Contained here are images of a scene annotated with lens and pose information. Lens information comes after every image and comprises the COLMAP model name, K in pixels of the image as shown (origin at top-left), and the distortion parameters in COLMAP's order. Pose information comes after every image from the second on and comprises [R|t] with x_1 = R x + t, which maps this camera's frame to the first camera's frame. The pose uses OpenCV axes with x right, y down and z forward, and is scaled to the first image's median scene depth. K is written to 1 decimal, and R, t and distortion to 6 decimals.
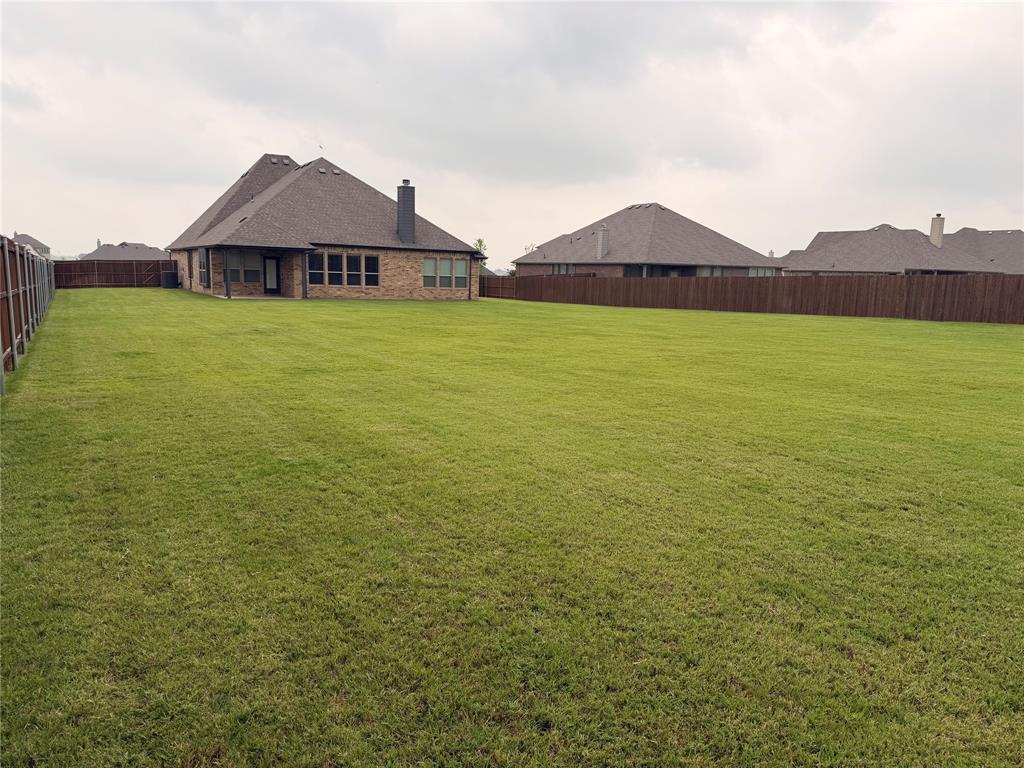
lens RADIAL K [[728.8, 0, 527.4], [0, 728.8, 395.4], [0, 0, 1]] dist [0.124395, -0.178413]
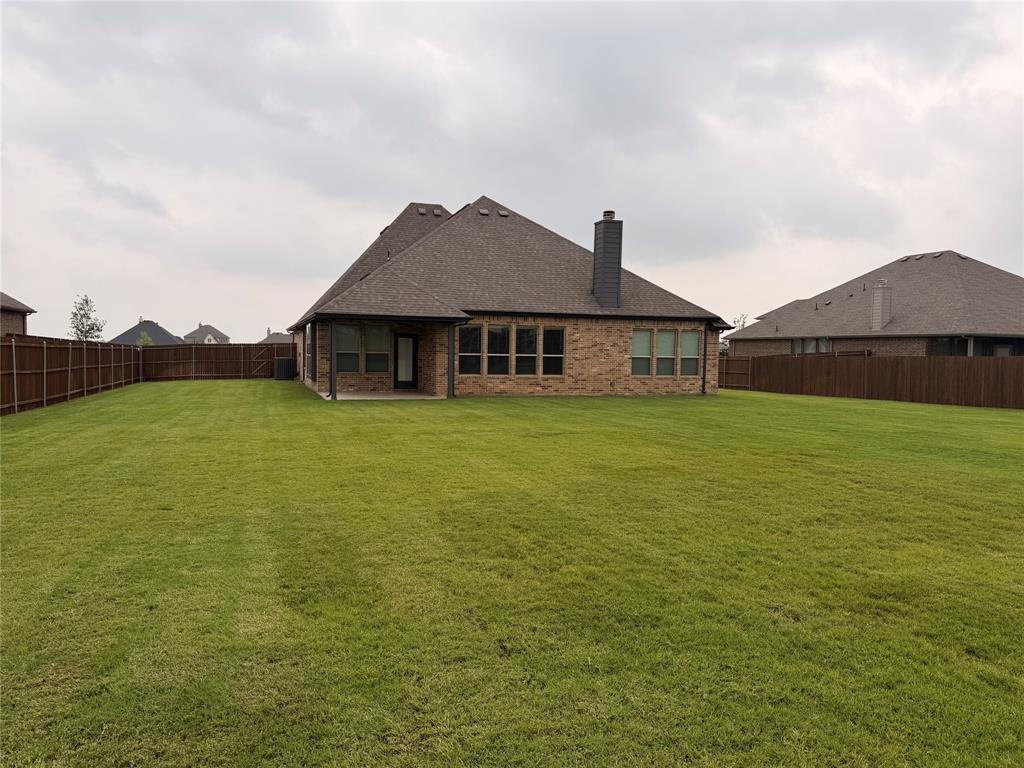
lens RADIAL K [[728.8, 0, 527.4], [0, 728.8, 395.4], [0, 0, 1]] dist [0.124395, -0.178413]
pose [[0.980279, -0.000906, -0.197617, -0.106216], [-0.021041, 0.993827, -0.108932, -0.060825], [0.196496, 0.110941, 0.974208, 0.374286]]
